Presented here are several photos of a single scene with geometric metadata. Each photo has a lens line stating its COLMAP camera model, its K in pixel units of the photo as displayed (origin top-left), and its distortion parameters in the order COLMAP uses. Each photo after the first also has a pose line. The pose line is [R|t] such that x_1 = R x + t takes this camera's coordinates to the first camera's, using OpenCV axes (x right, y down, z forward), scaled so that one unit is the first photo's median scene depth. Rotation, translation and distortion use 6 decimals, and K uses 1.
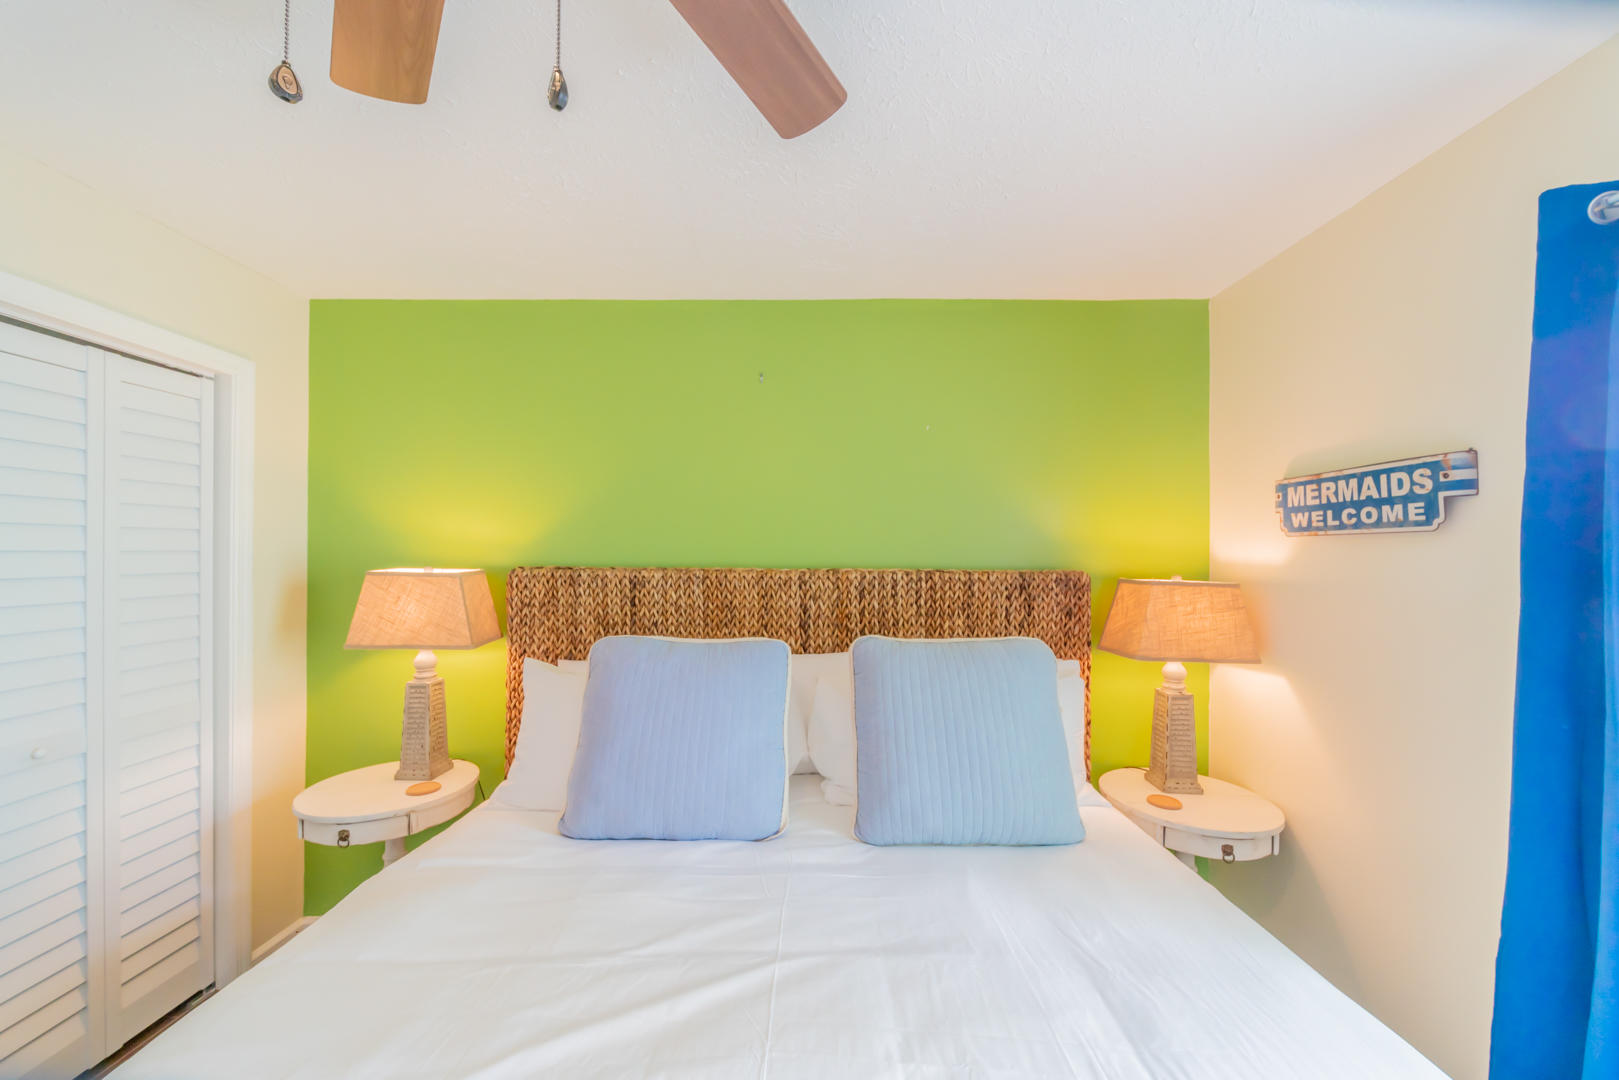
lens RADIAL K [[594.6, 0, 799.1], [0, 594.6, 553.1], [0, 0, 1]] dist [-0.000270, -0.000192]
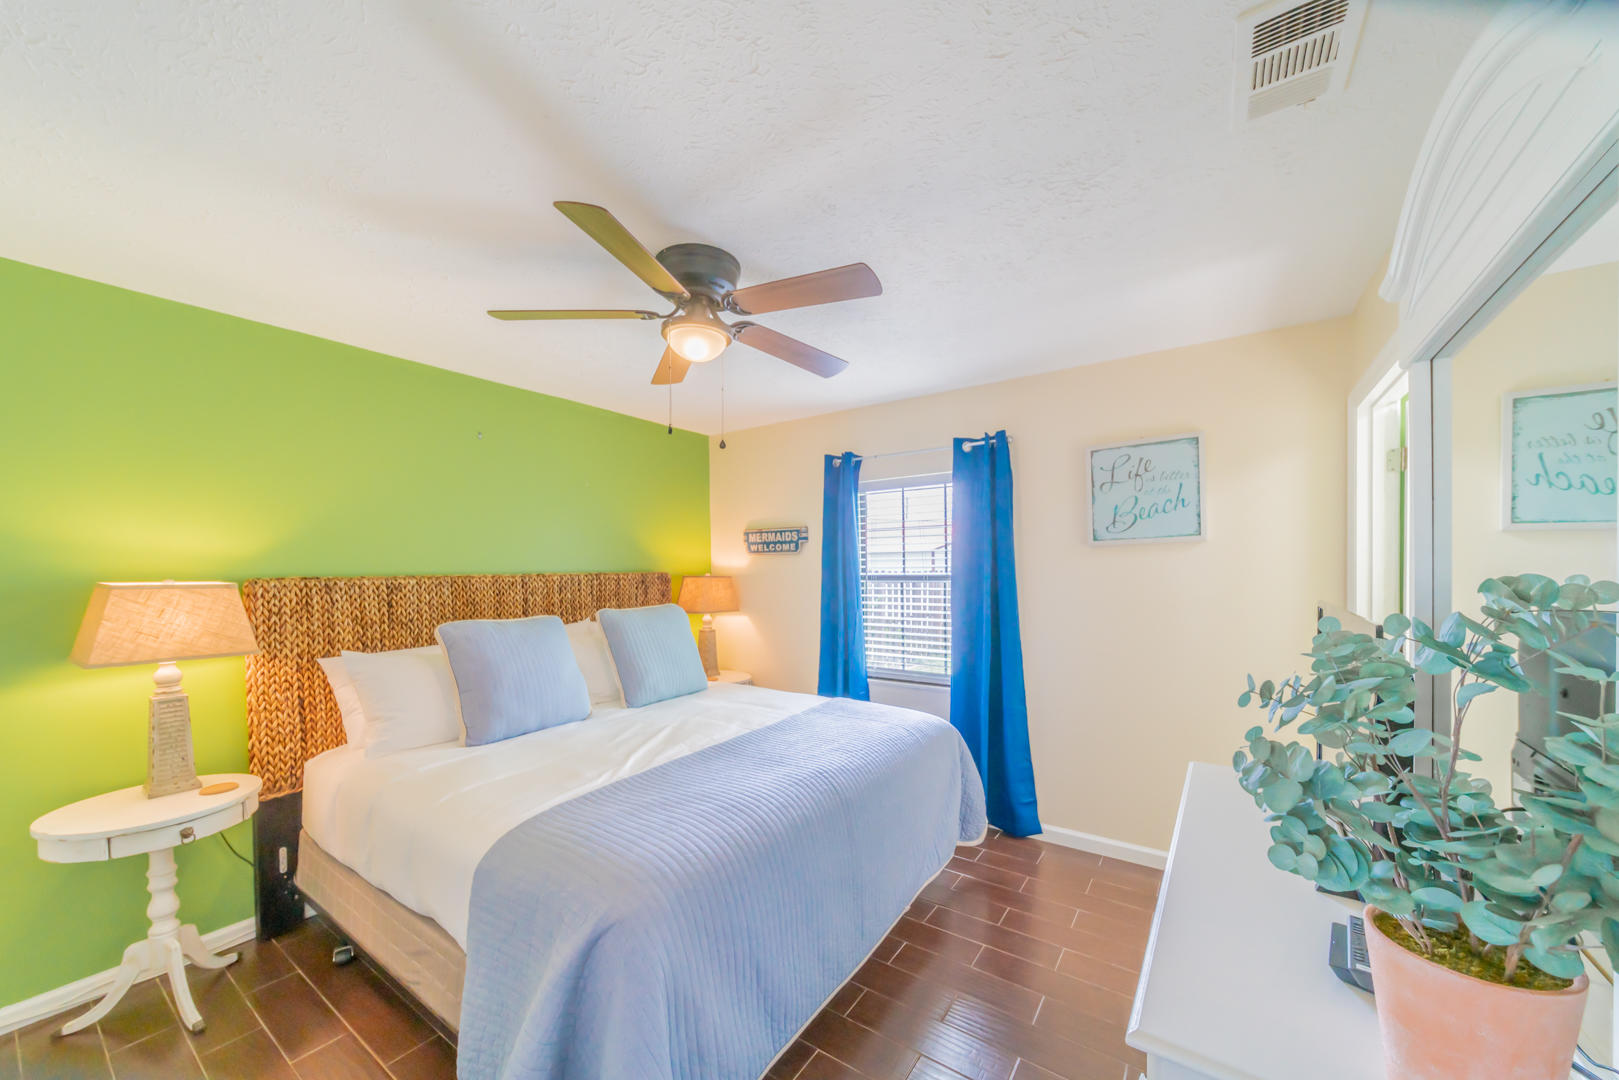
lens RADIAL K [[587.5, 0, 806.0], [0, 587.5, 576.2], [0, 0, 1]] dist [0.003909, -0.000456]
pose [[0.560697, -0.024280, 0.827665, -0.988401], [0.007339, 0.999676, 0.024355, 0.001269], [-0.827988, -0.007582, 0.560694, -0.488654]]
